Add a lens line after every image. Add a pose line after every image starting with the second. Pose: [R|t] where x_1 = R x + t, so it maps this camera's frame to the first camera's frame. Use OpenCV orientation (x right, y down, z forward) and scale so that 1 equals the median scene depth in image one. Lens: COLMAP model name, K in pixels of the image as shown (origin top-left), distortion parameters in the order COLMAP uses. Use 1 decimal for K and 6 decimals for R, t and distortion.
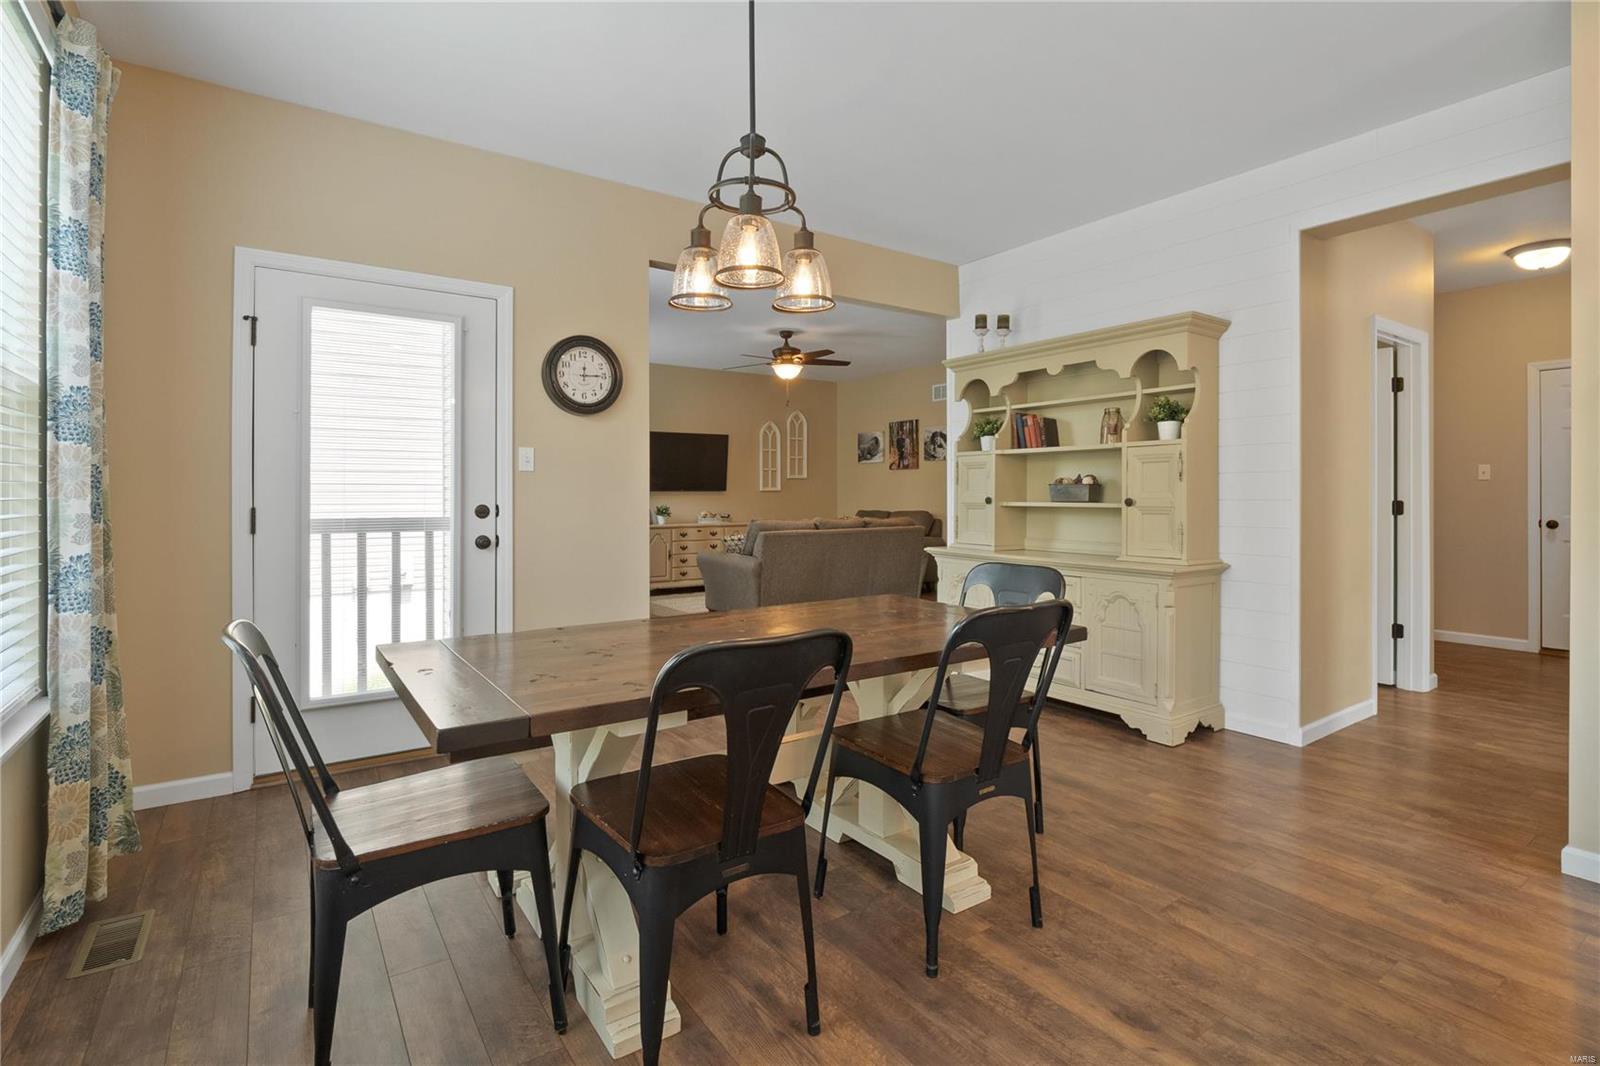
lens RADIAL K [[762.2, 0, 888.7], [0, 762.2, 494.6], [0, 0, 1]] dist [-0.010187, -0.000291]
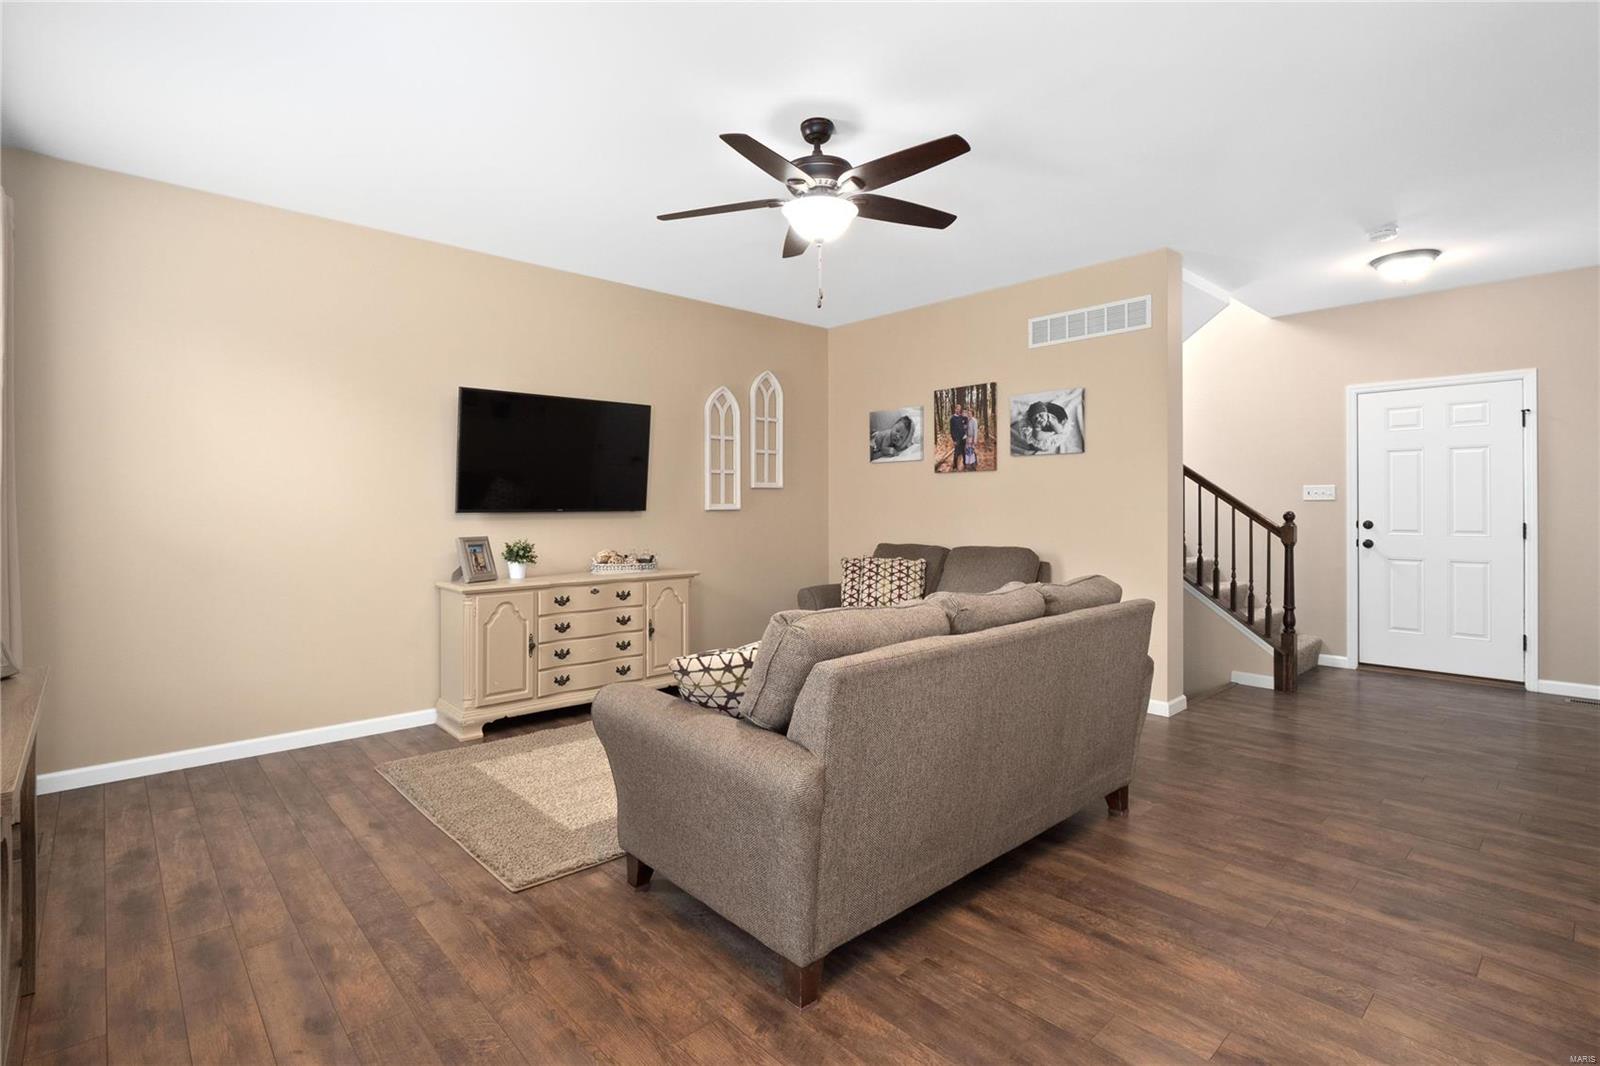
lens RADIAL K [[762.2, 0, 848.2], [0, 762.2, 506.1], [0, 0, 1]] dist [-0.010187, -0.000291]
pose [[0.996407, 0.000465, 0.084691, -0.115261], [-0.000212, 0.999996, -0.002989, -0.006342], [-0.084692, 0.002960, 0.996403, 0.448358]]
